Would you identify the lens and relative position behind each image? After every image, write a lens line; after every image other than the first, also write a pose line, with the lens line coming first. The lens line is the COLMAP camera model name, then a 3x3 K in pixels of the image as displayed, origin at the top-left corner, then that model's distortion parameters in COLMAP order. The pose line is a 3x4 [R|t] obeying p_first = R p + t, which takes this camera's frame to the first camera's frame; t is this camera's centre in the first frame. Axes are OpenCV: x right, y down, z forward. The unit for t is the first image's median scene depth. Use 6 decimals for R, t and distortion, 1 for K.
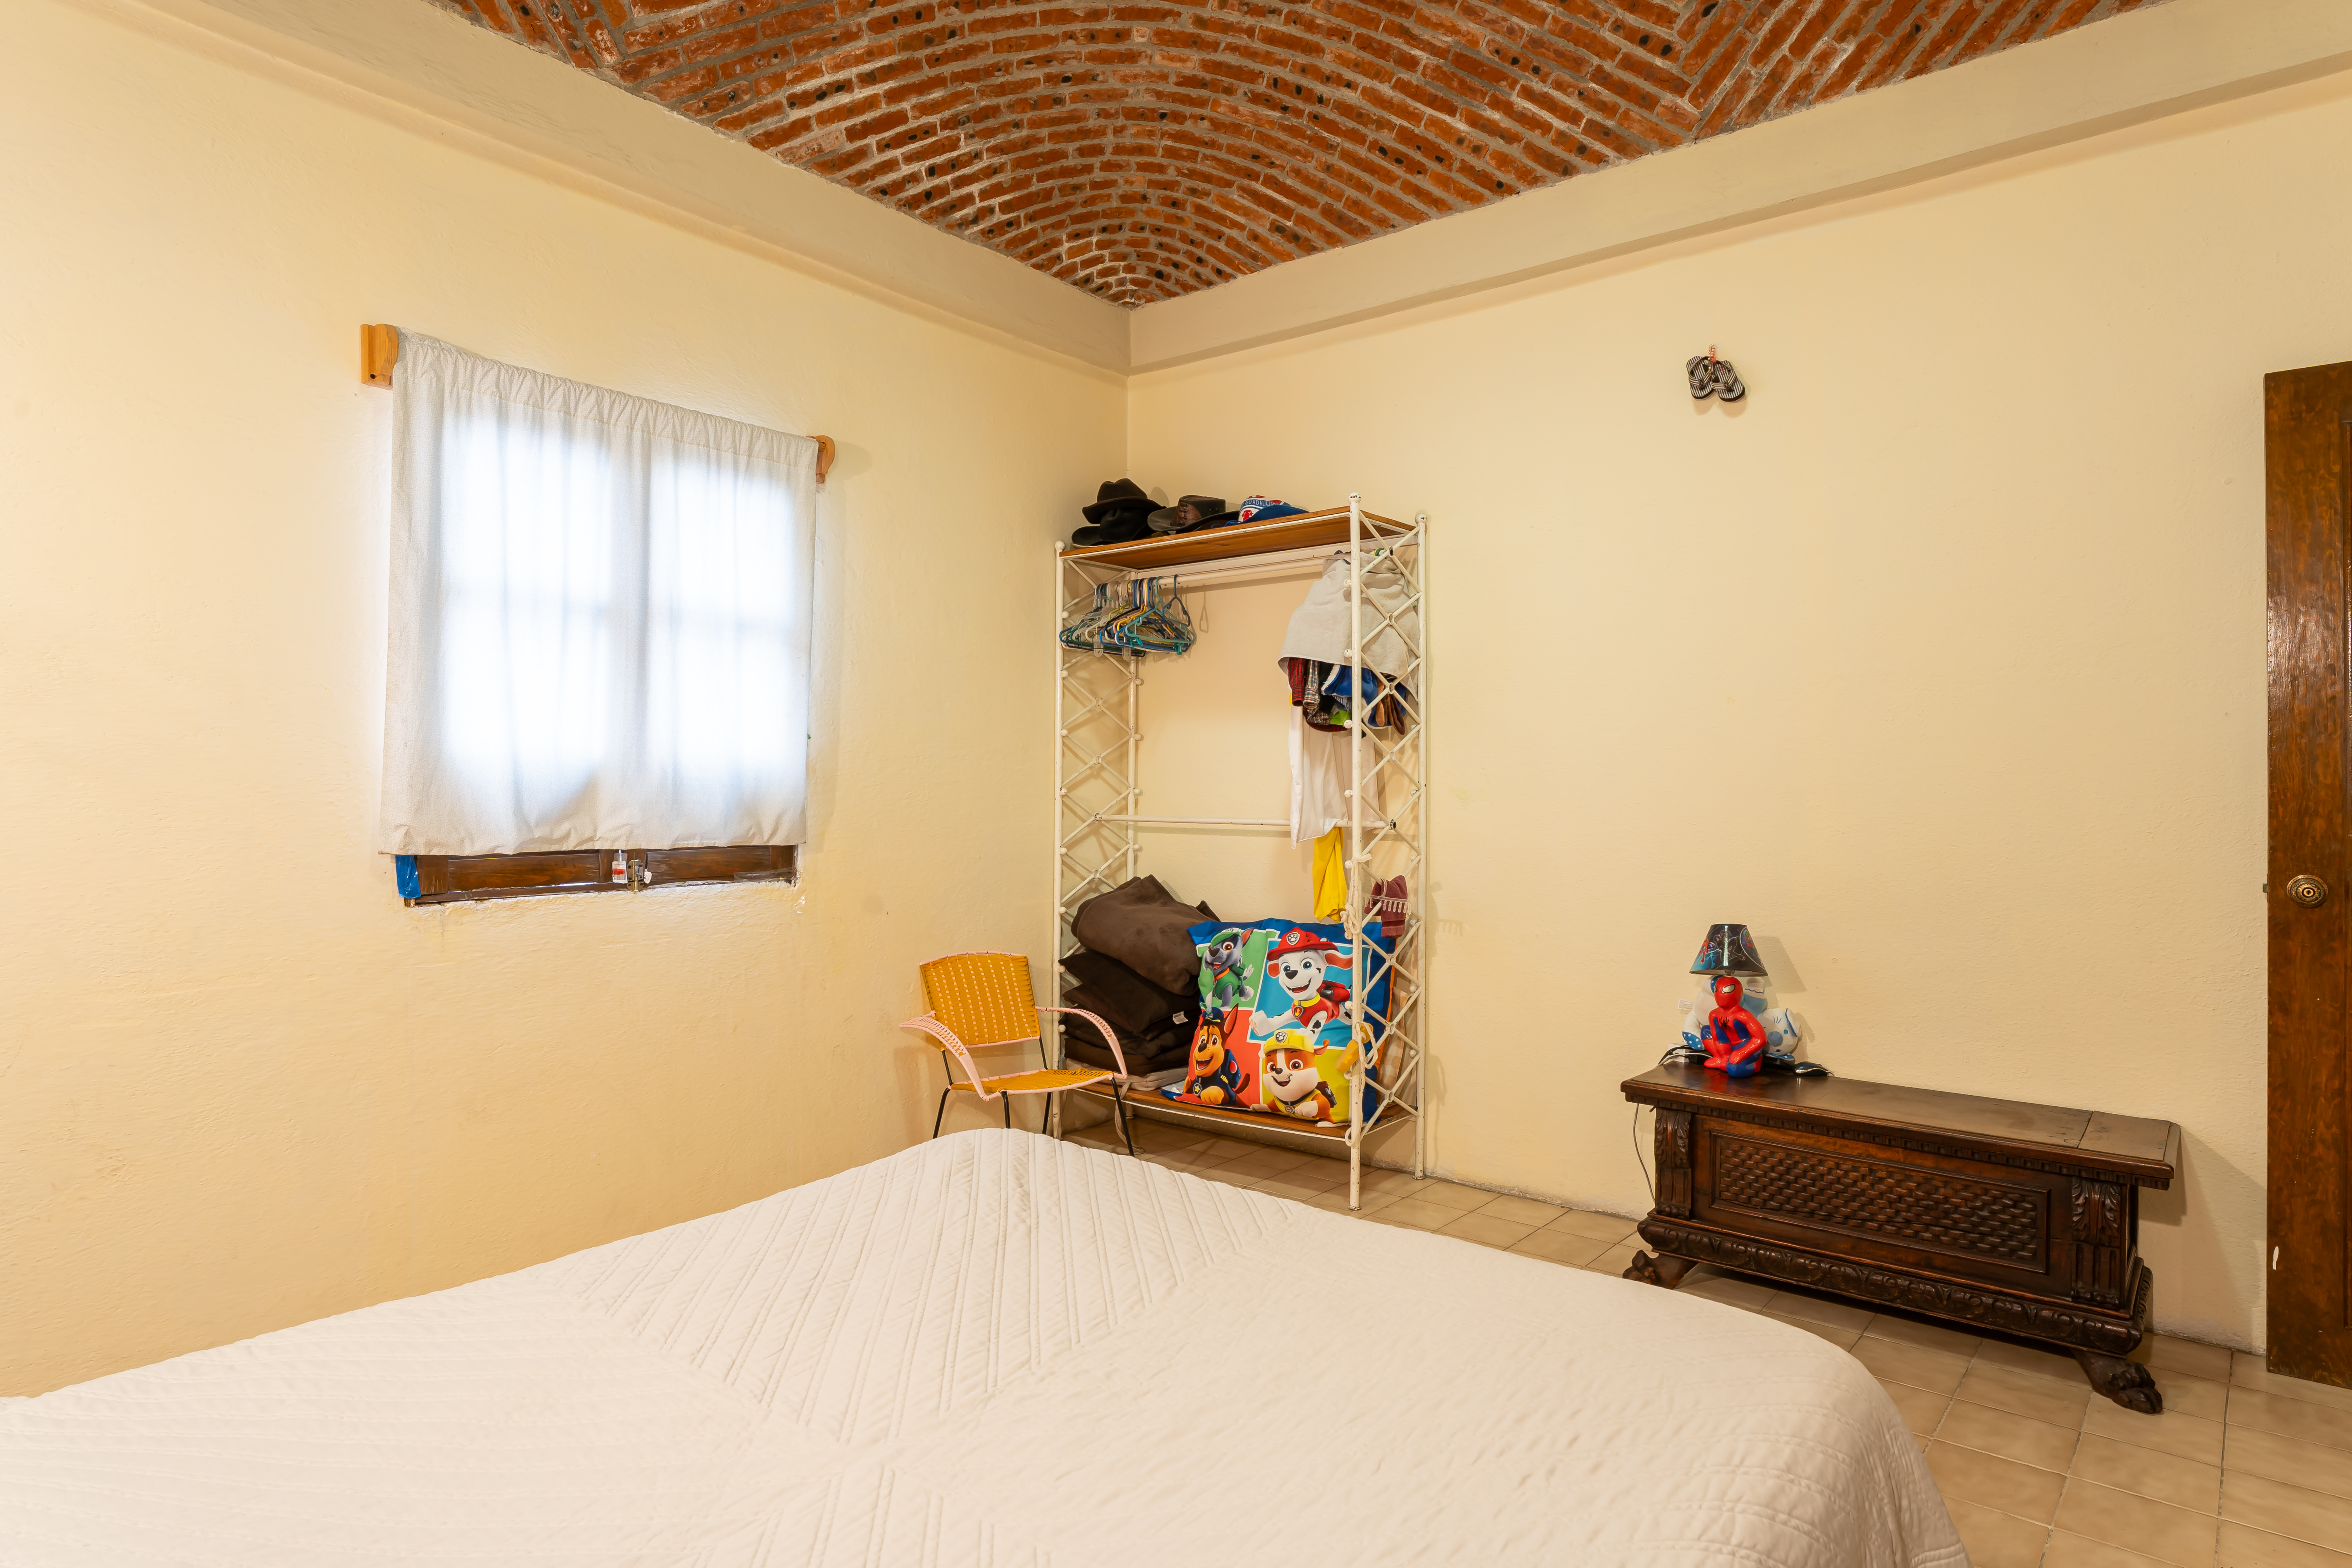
lens RADIAL K [[1323.0, 0, 1192.9], [0, 1323.0, 778.1], [0, 0, 1]] dist [-0.004851, 0.001470]
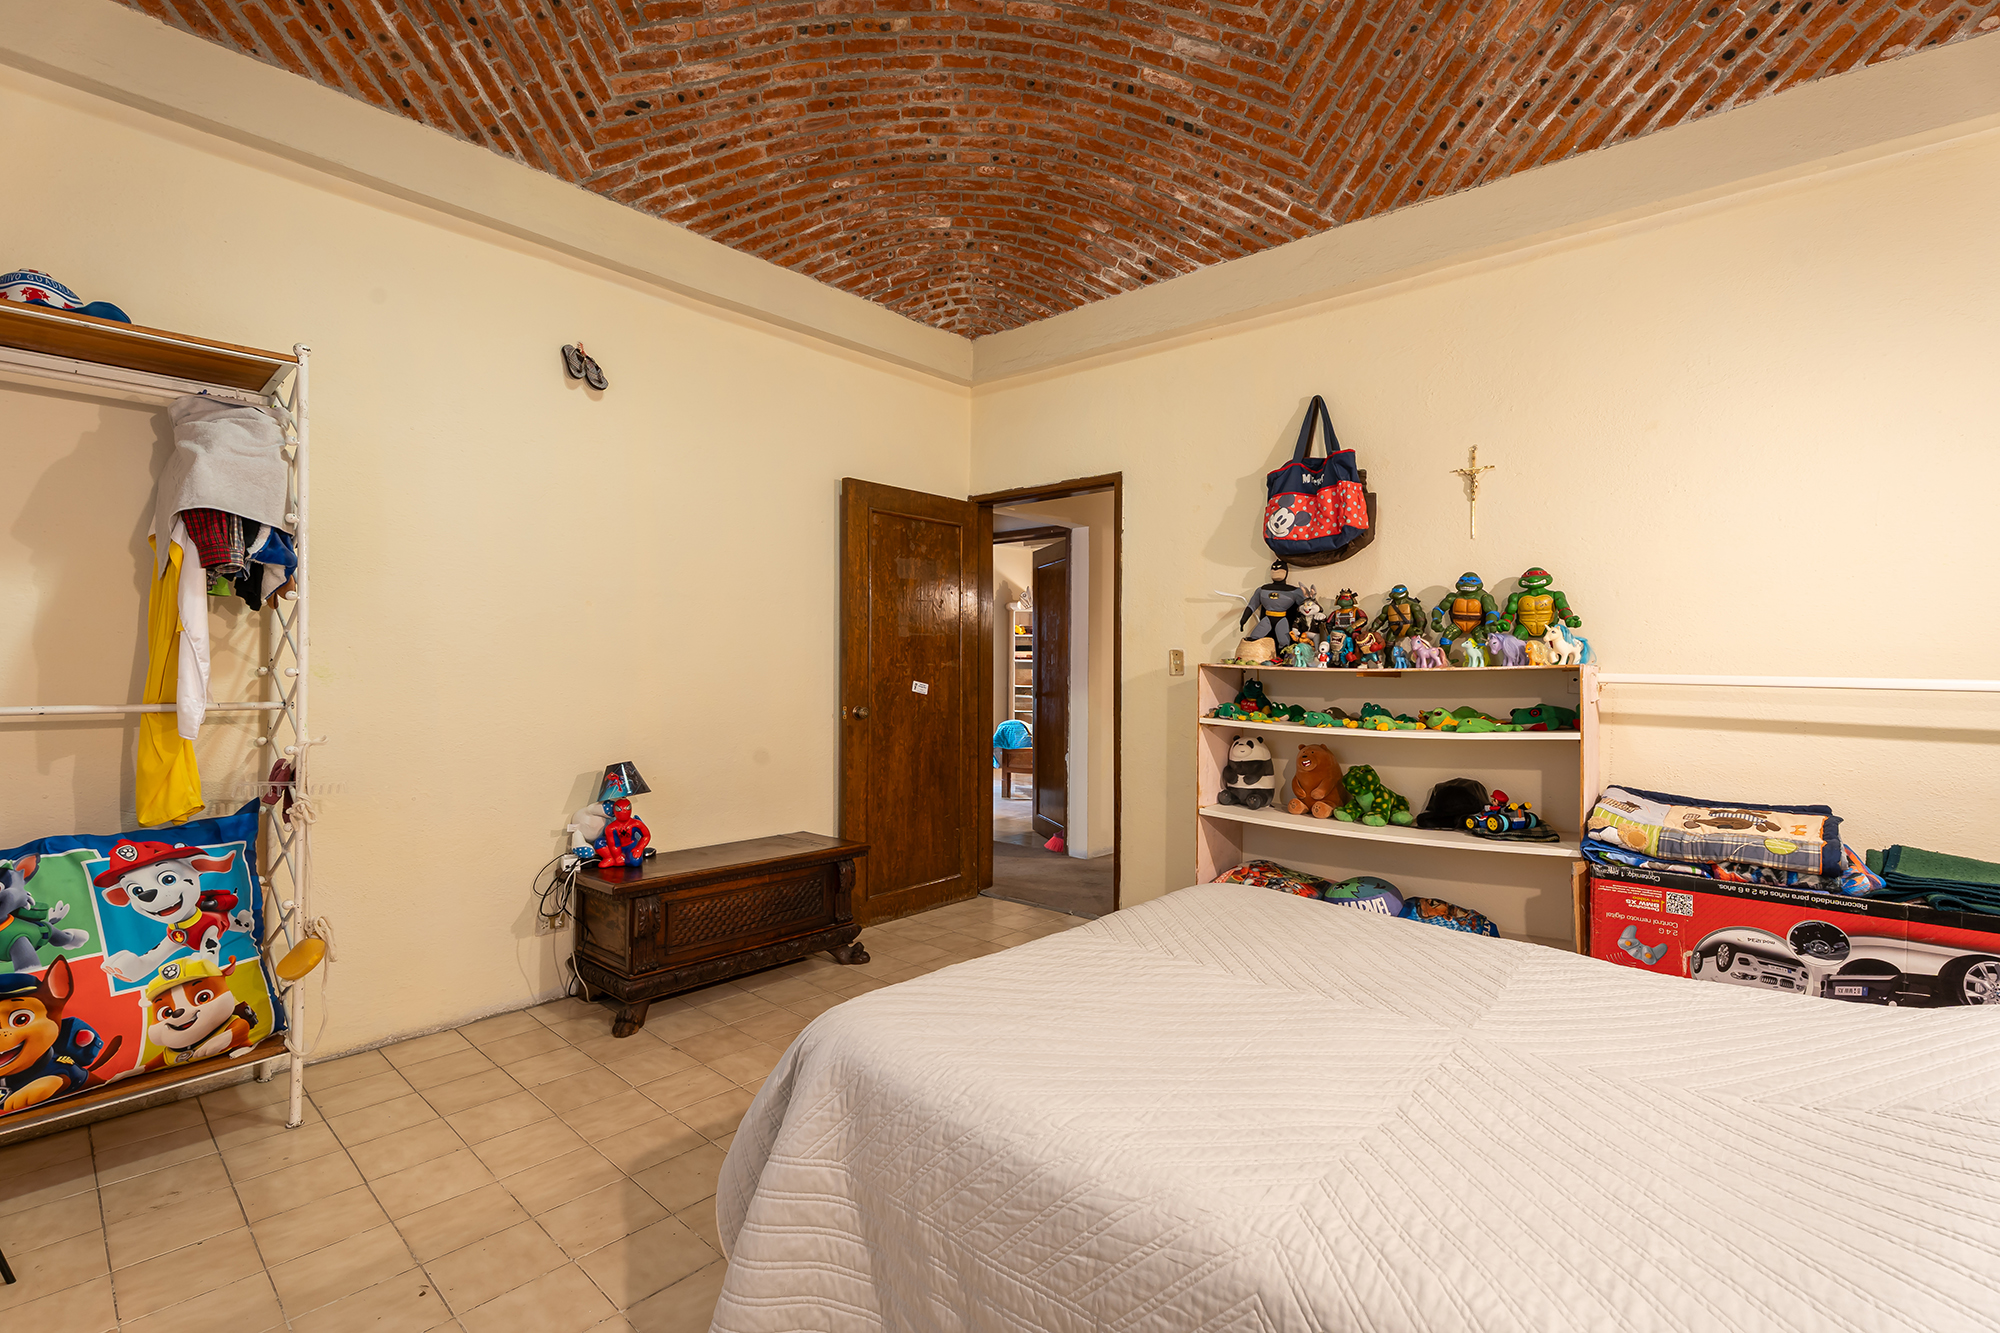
lens RADIAL K [[878.1, 0, 1001.6], [0, 878.1, 667.3], [0, 0, 1]] dist [-0.001008, -0.000926]
pose [[0.059461, 0.000784, 0.998230, -0.482979], [-0.010363, 0.999946, -0.000168, 0.004060], [-0.998177, -0.010335, 0.059466, 0.506747]]
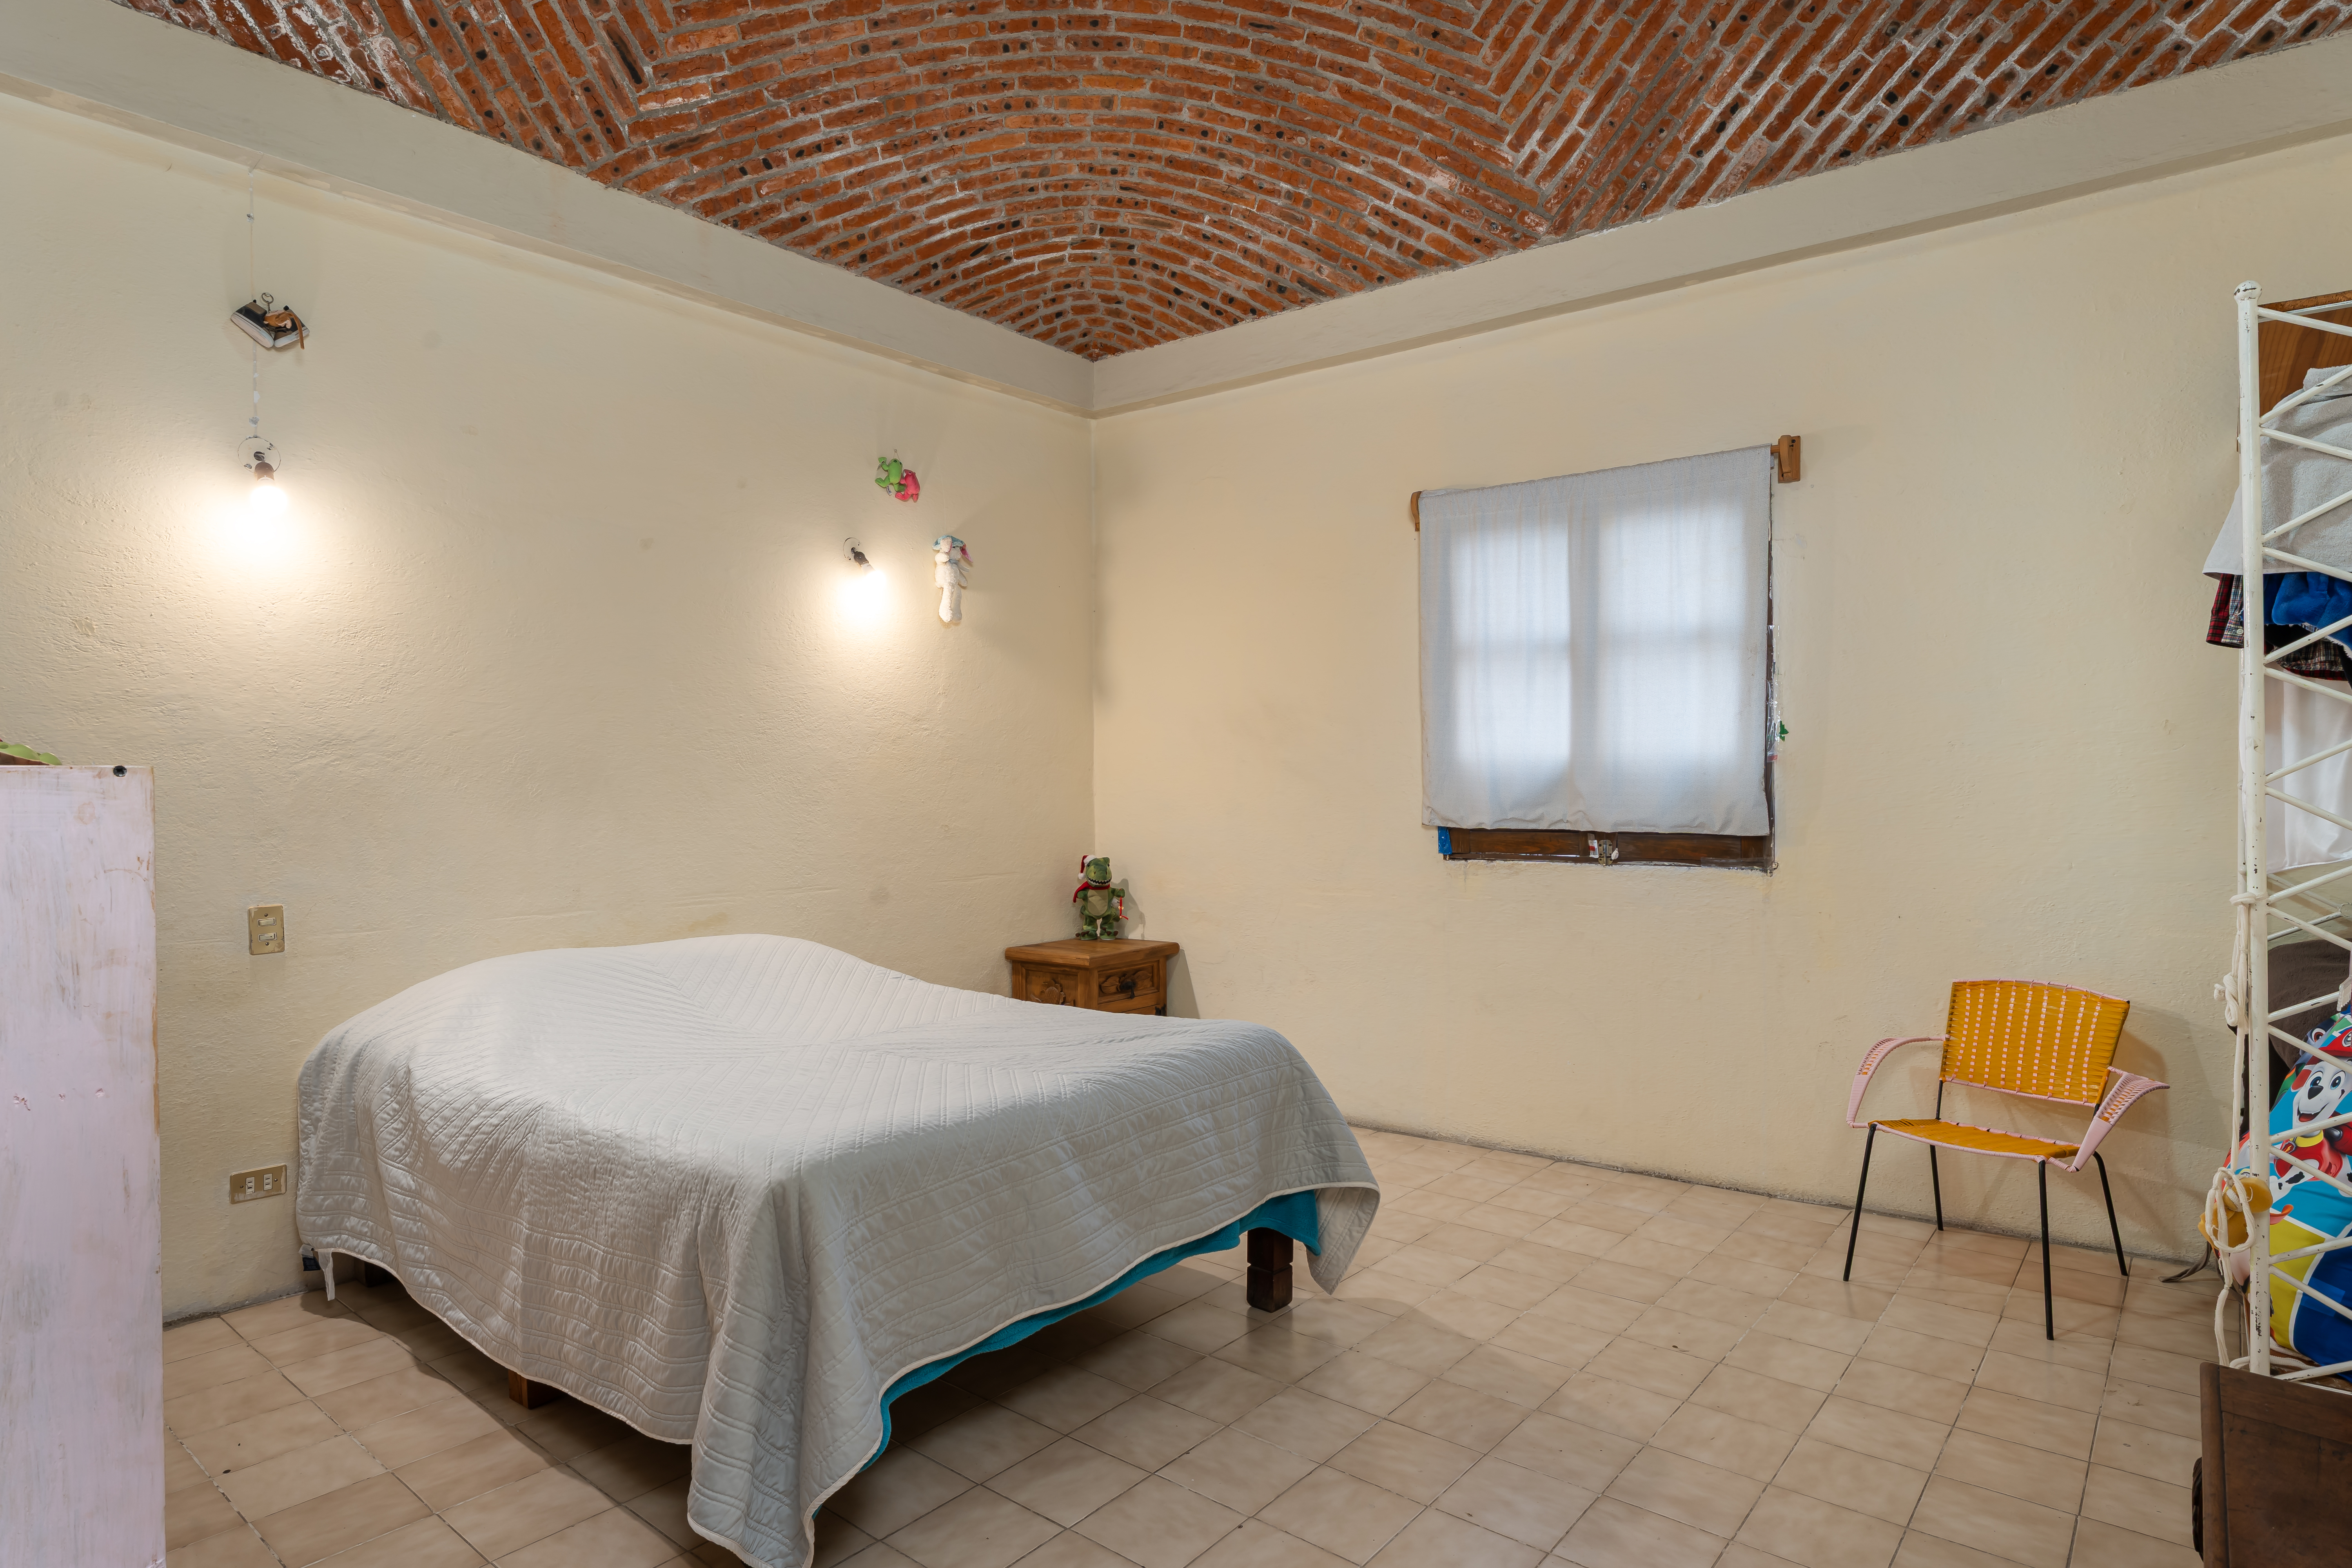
lens RADIAL K [[1323.0, 0, 1189.4], [0, 1323.0, 779.0], [0, 0, 1]] dist [-0.004851, 0.001470]
pose [[-0.000349, -0.000876, -1.000000, 0.757276], [0.013497, 0.999909, -0.000880, 0.000062], [0.999909, -0.013497, -0.000337, 0.554985]]
